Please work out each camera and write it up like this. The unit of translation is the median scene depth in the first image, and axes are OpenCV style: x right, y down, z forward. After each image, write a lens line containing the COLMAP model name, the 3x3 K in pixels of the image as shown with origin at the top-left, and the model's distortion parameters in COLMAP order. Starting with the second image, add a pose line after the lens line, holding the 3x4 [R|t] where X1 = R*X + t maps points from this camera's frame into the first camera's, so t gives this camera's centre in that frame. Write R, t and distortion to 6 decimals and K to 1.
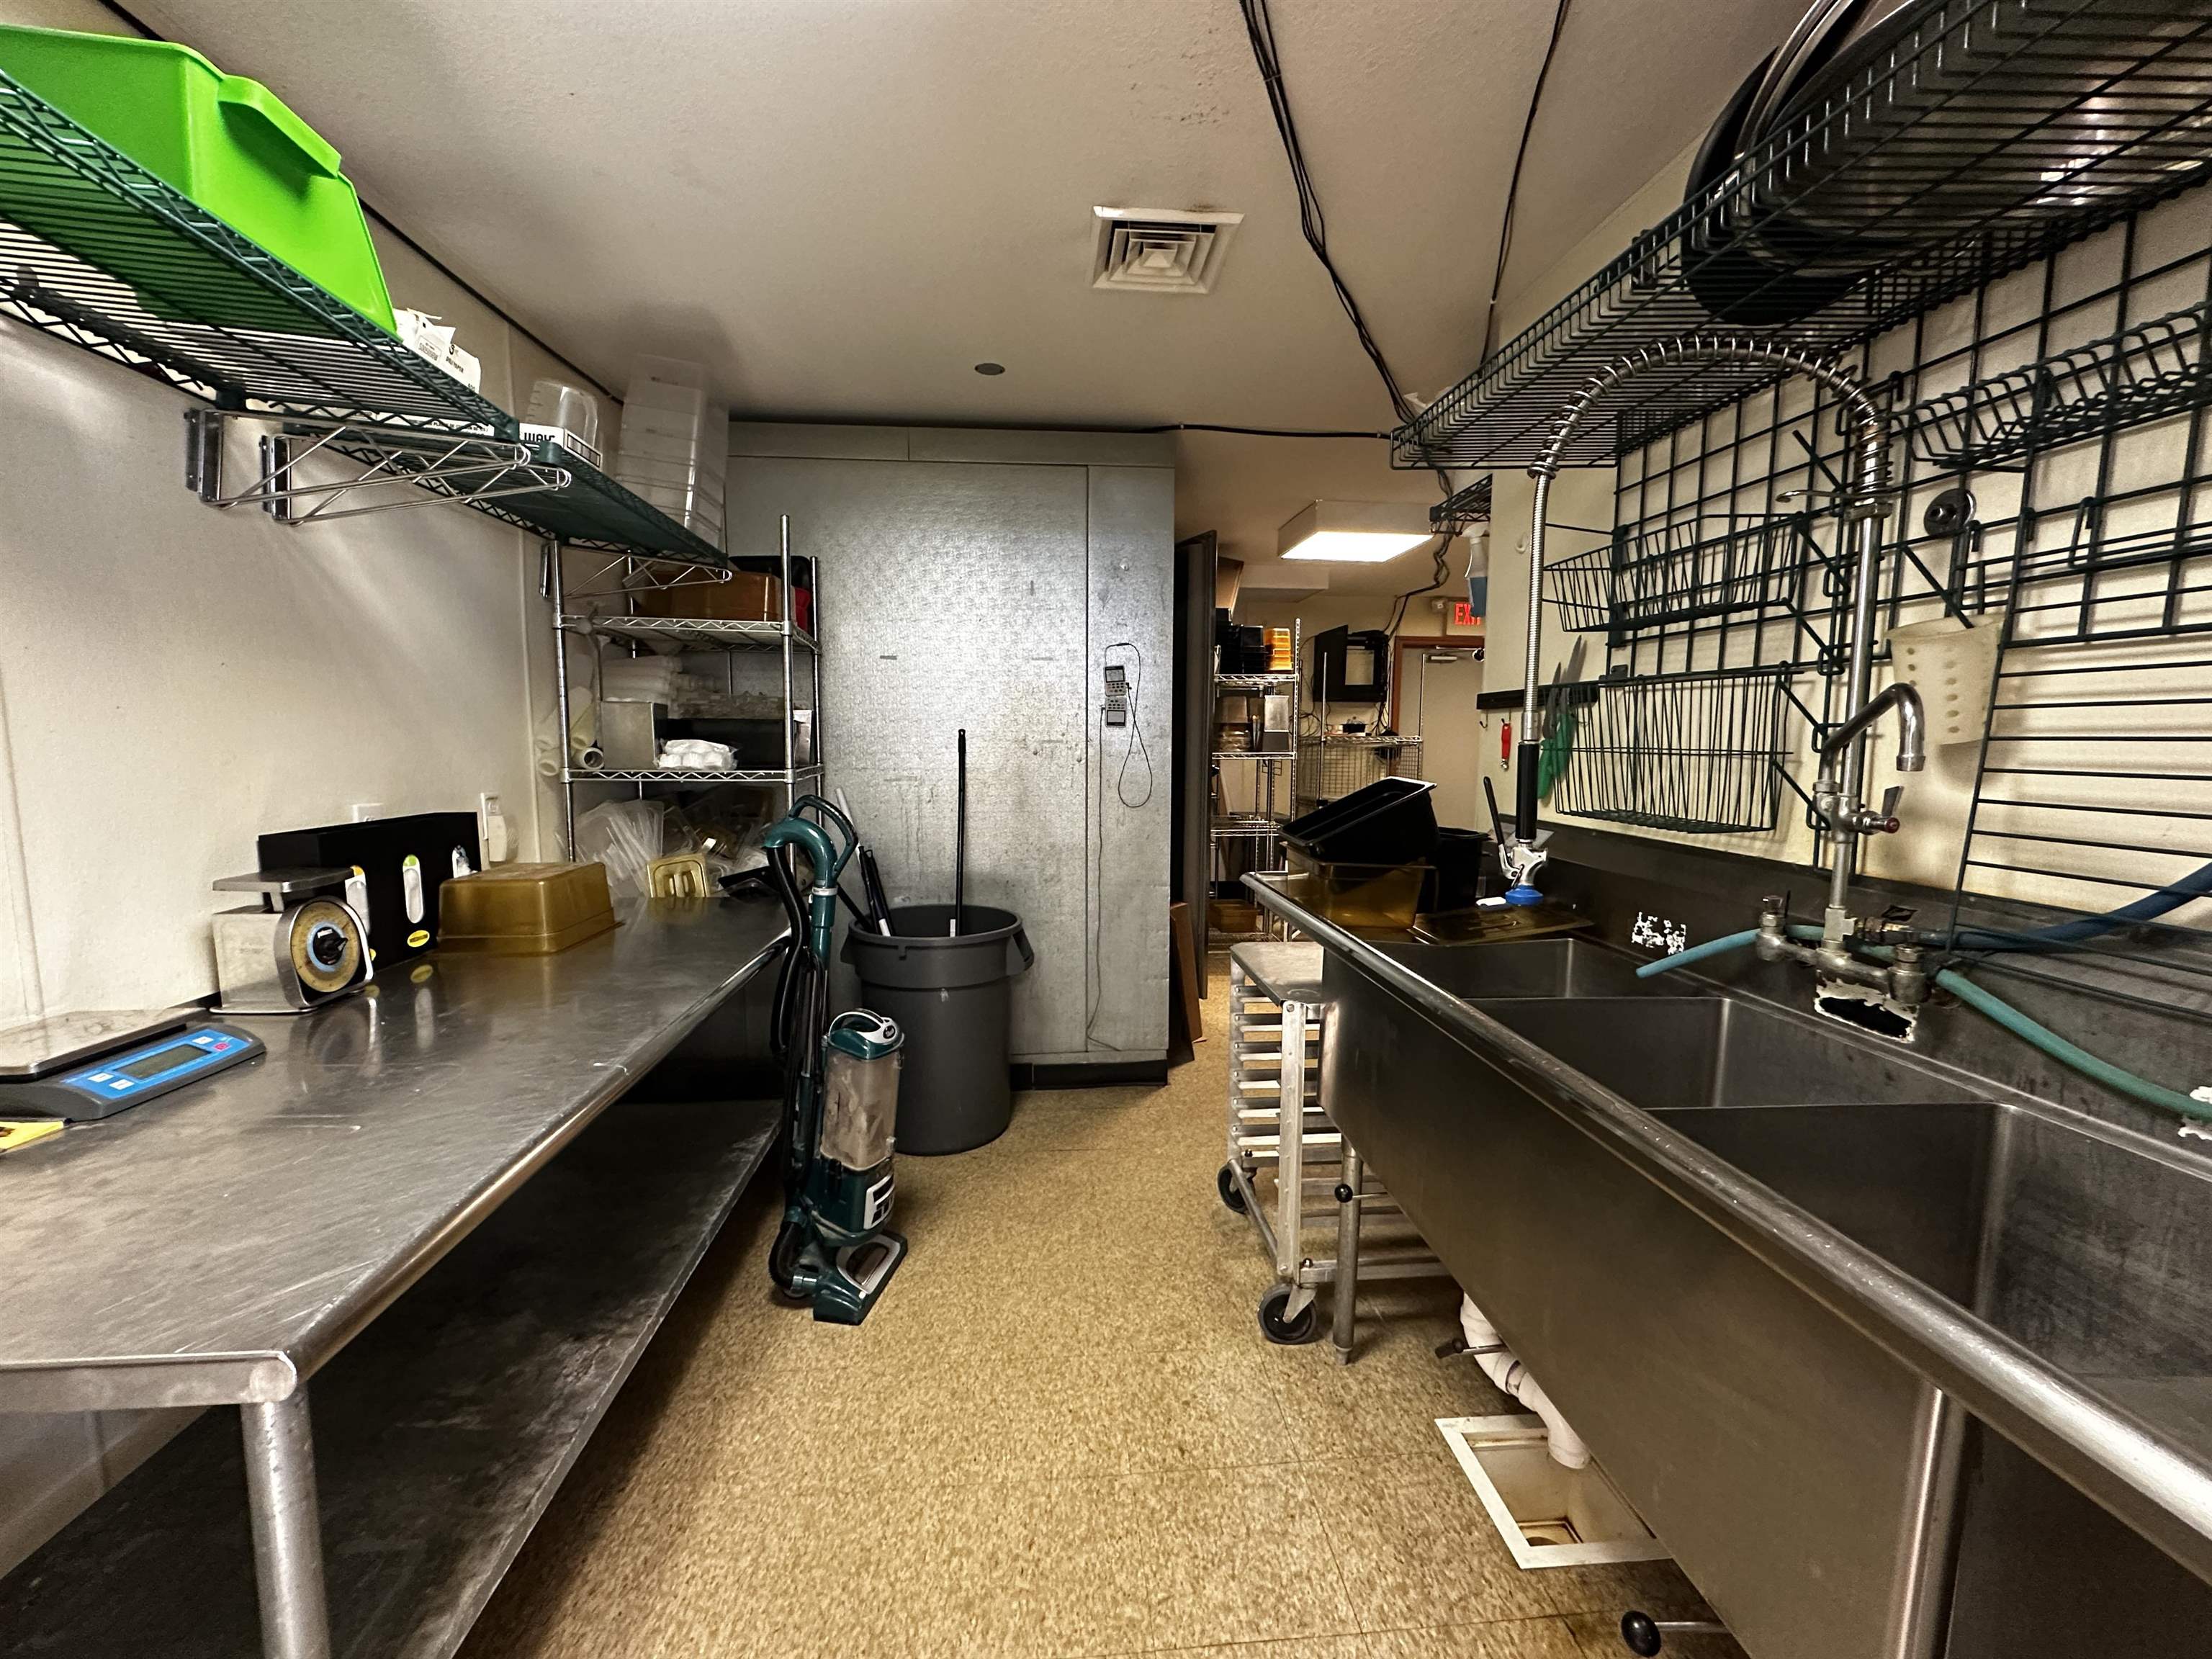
lens RADIAL K [[894.9, 0, 1106.0], [0, 894.9, 829.5], [0, 0, 1]] dist [-0.000837, 0.000216]
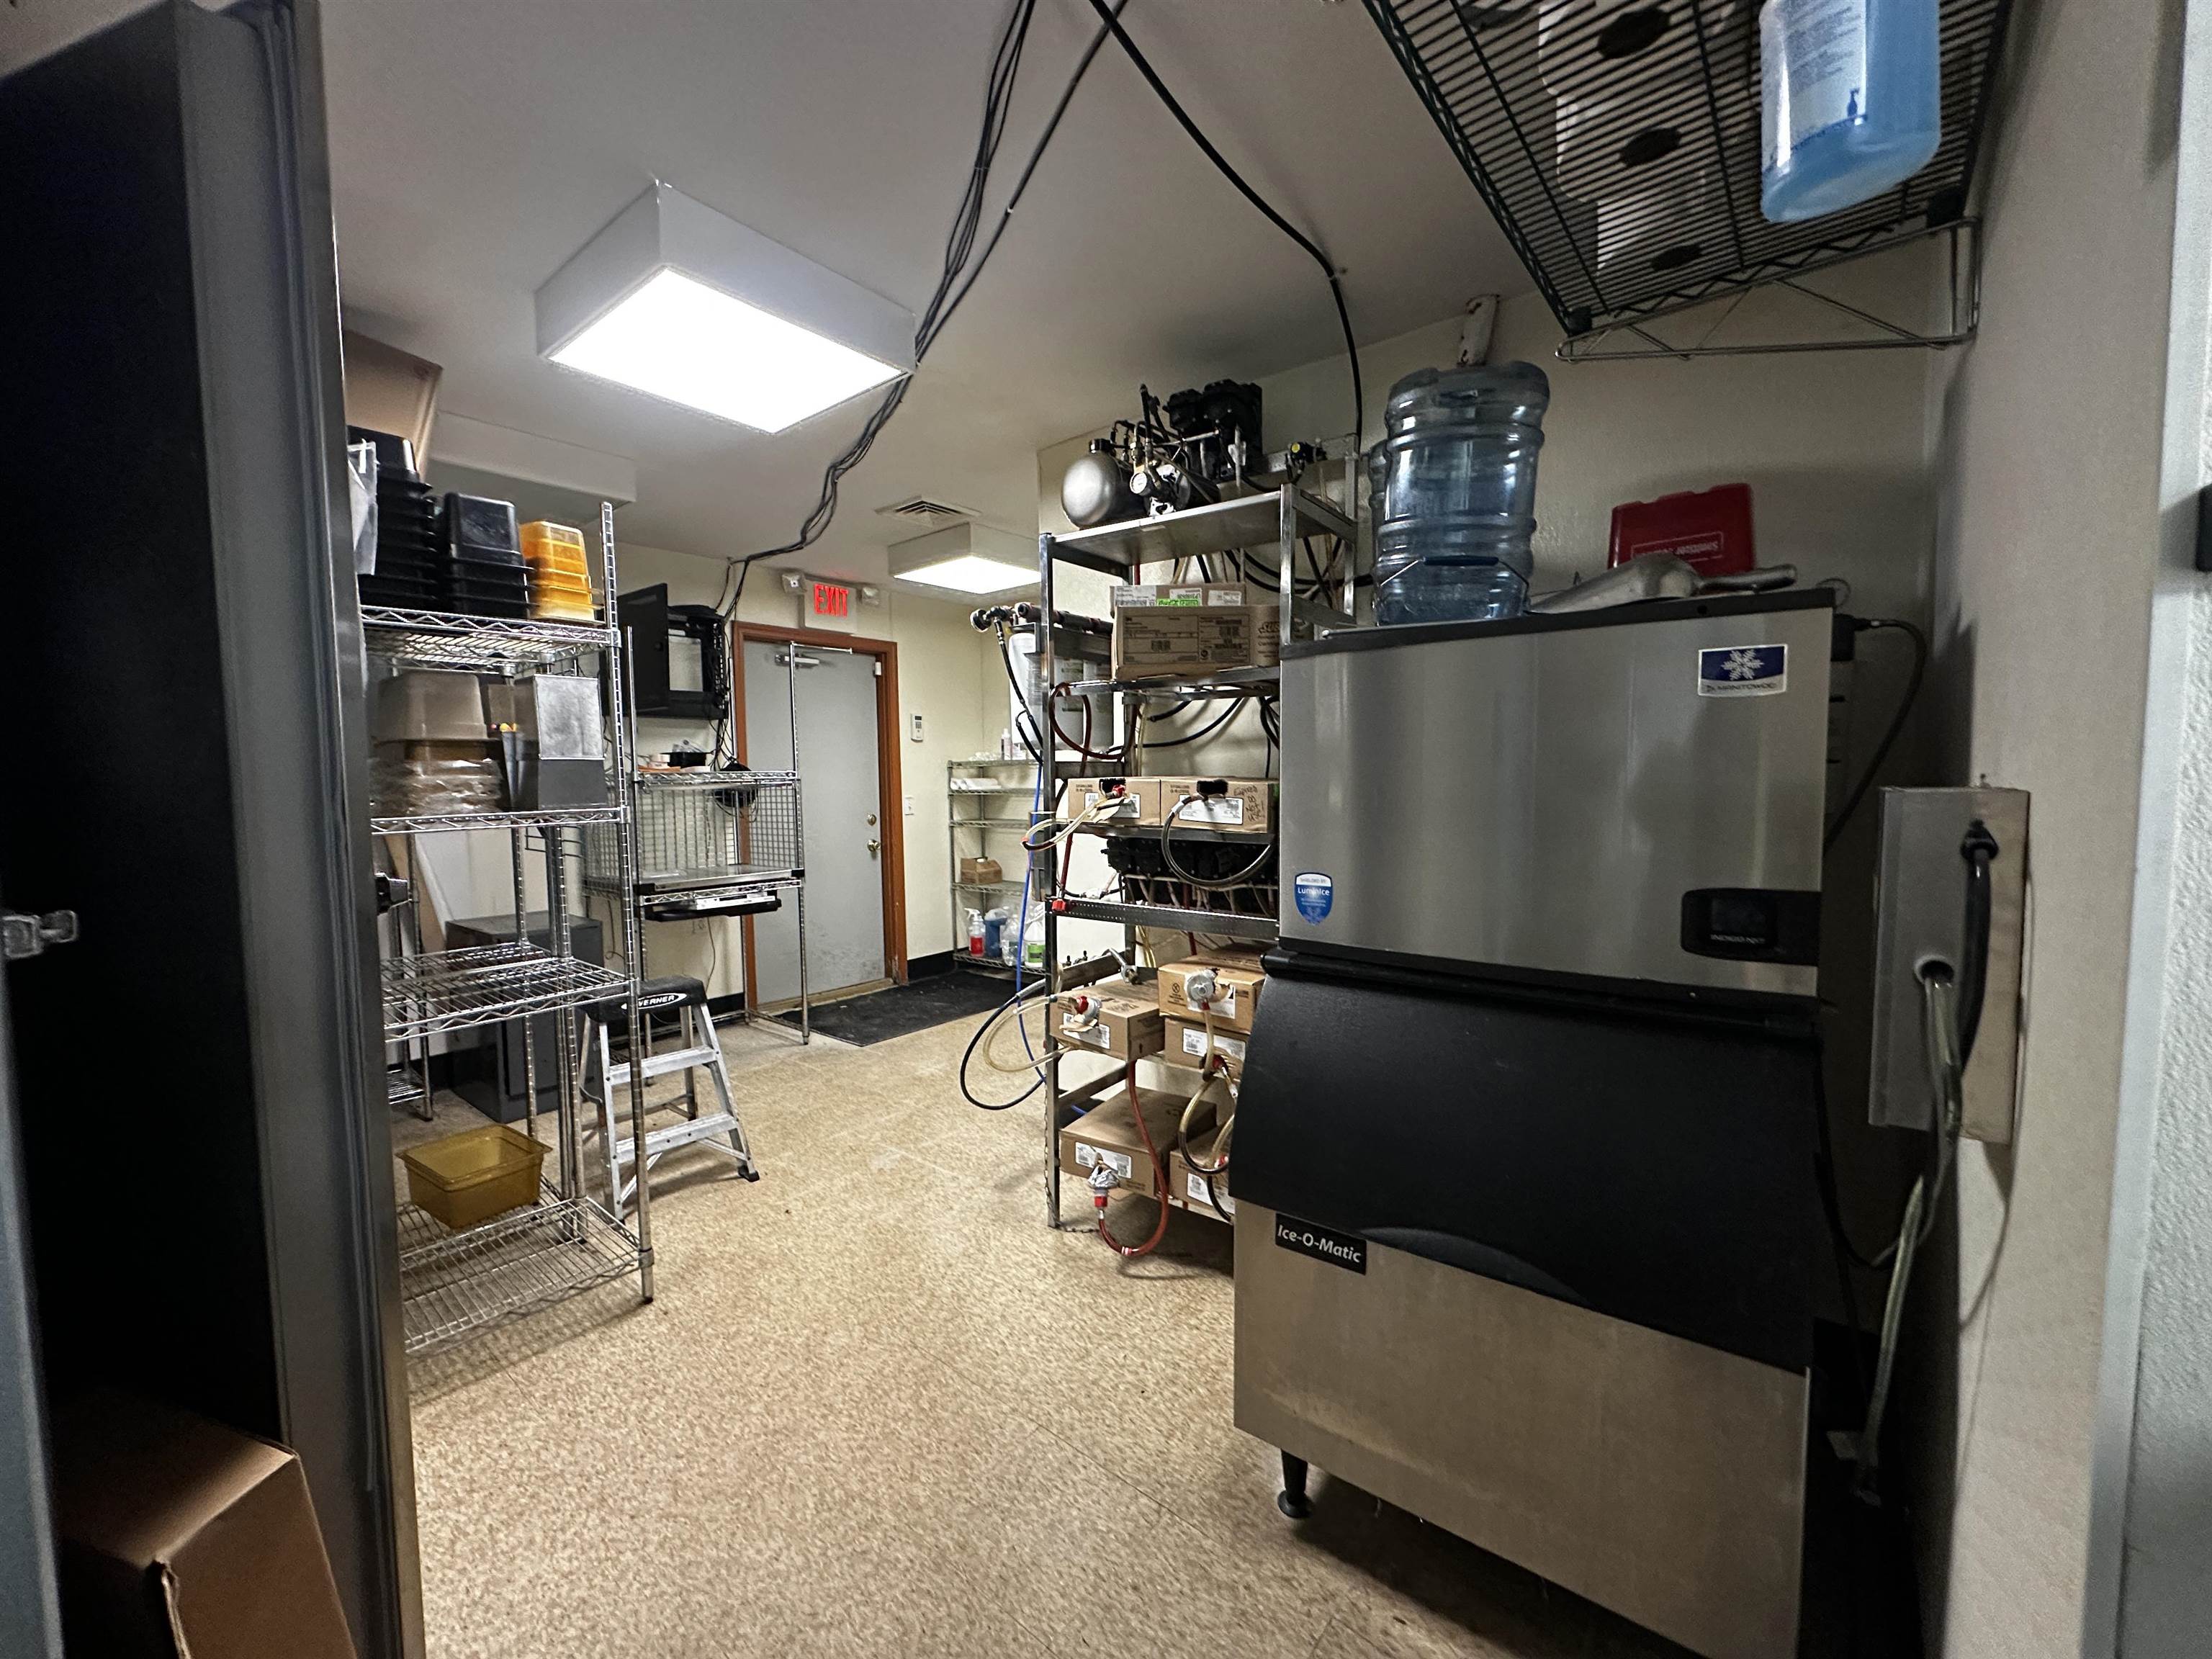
lens RADIAL K [[875.1, 0, 1104.2], [0, 875.1, 829.9], [0, 0, 1]] dist [-0.004002, 0.000505]
pose [[0.699337, -0.062945, 0.712016, 0.048891], [0.092345, 0.995724, -0.002674, -0.036437], [-0.708802, 0.067621, 0.702159, 0.371430]]
